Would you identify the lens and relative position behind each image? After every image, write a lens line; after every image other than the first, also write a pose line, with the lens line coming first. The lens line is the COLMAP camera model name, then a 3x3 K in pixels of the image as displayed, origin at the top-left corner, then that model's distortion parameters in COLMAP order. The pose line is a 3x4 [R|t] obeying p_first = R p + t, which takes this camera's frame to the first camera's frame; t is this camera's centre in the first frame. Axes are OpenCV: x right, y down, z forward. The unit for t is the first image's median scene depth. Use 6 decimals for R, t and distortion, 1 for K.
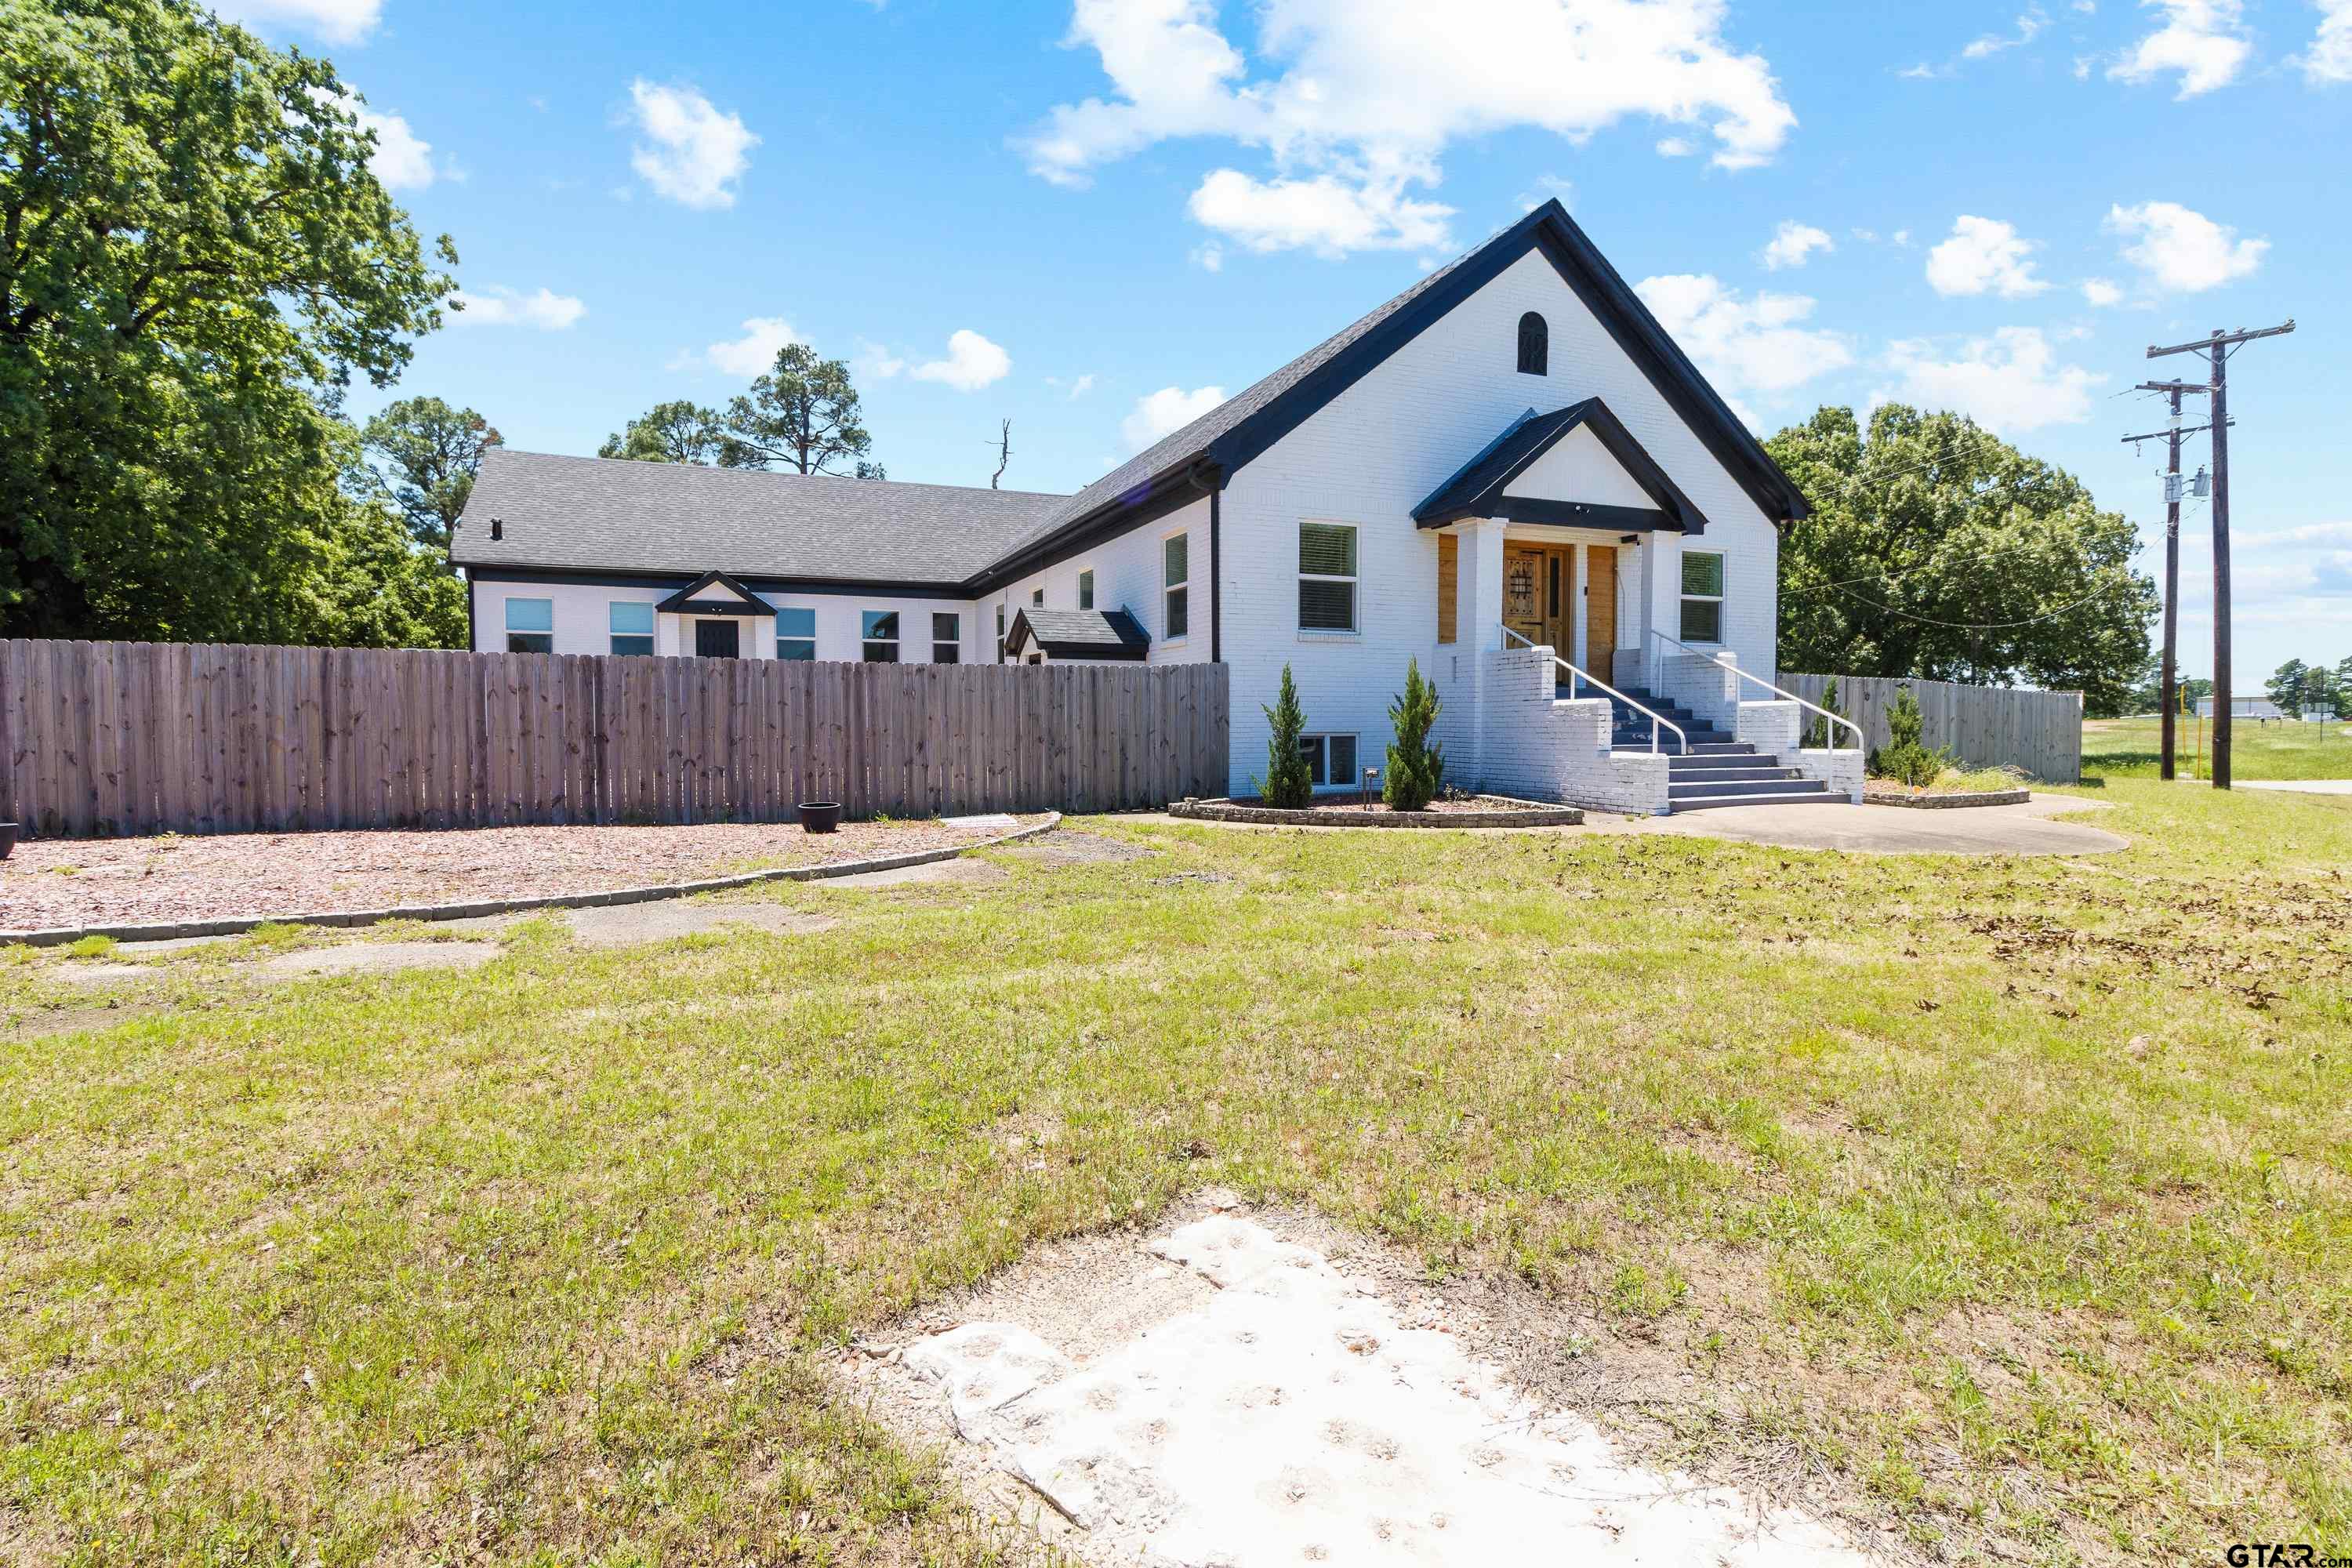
lens RADIAL K [[1107.7, 0, 1174.7], [0, 1107.7, 769.1], [0, 0, 1]] dist [0.005180, 0.000601]
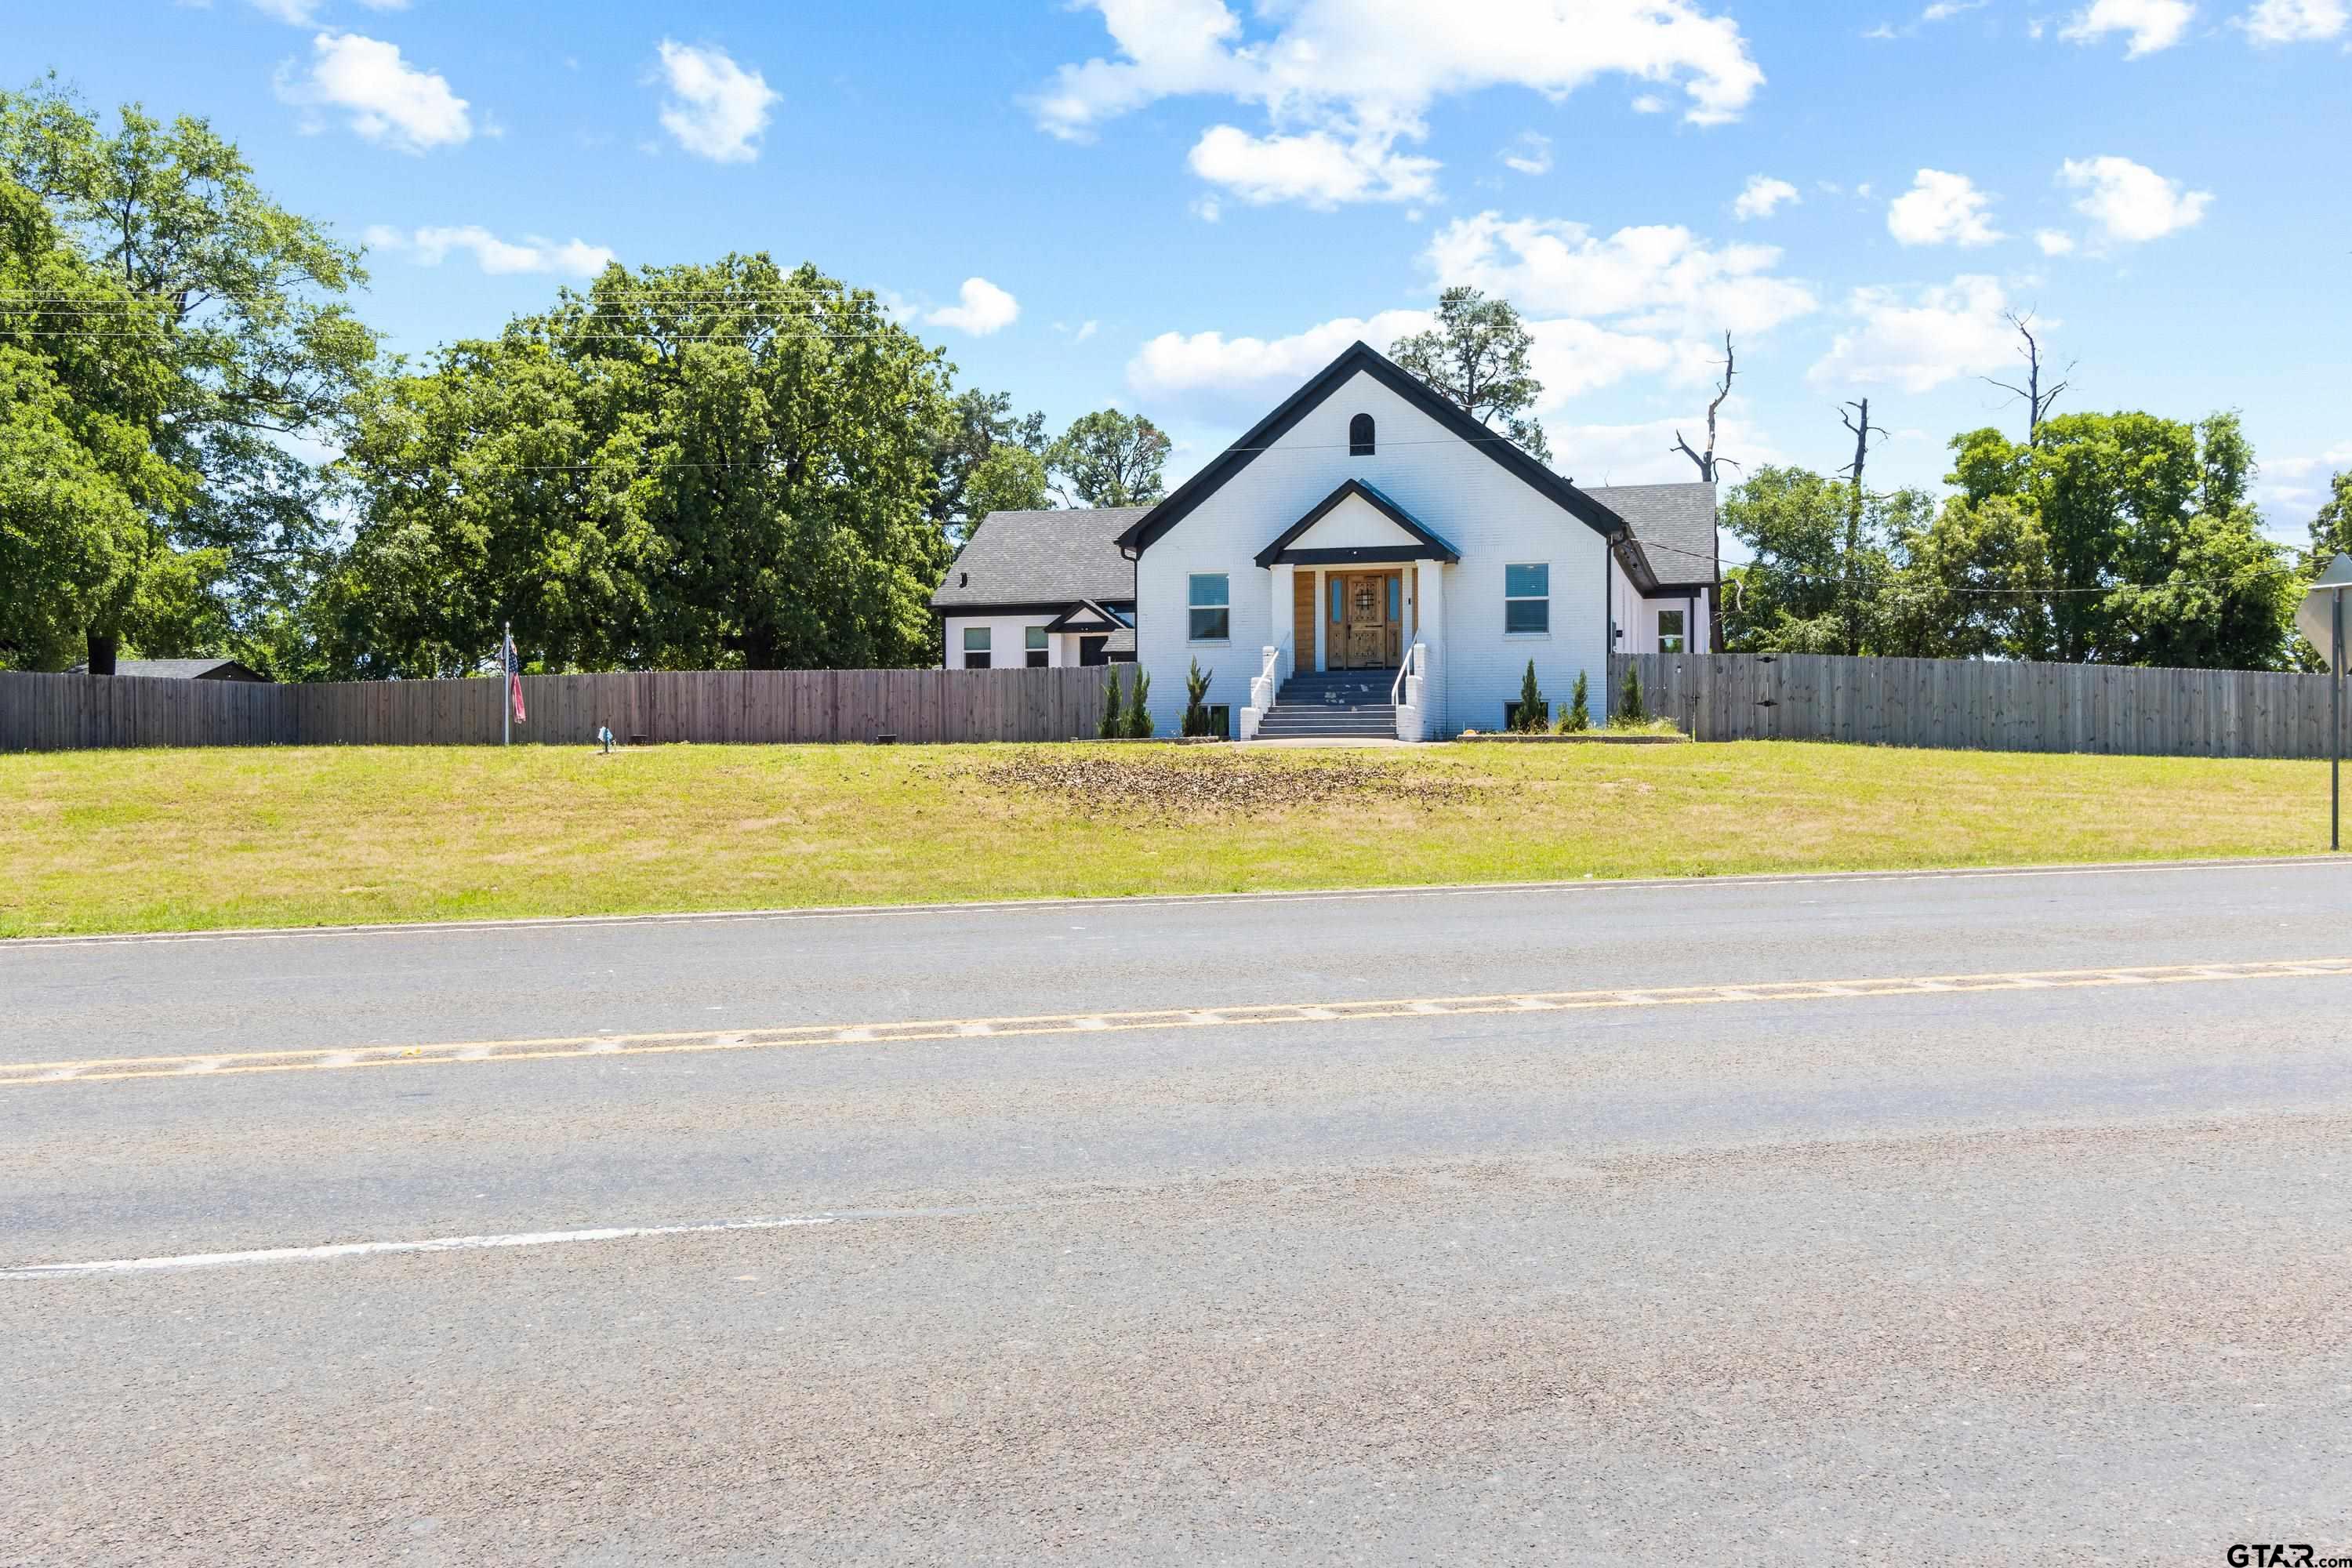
lens RADIAL K [[1965.8, 0, 1177.2], [0, 1965.8, 781.0], [0, 0, 1]] dist [0.045176, 0.003204]
pose [[0.776083, 0.005970, -0.630602, 1.766052], [-0.027168, 0.999343, -0.023974, 0.137383], [0.630045, 0.035738, 0.775736, -1.135237]]
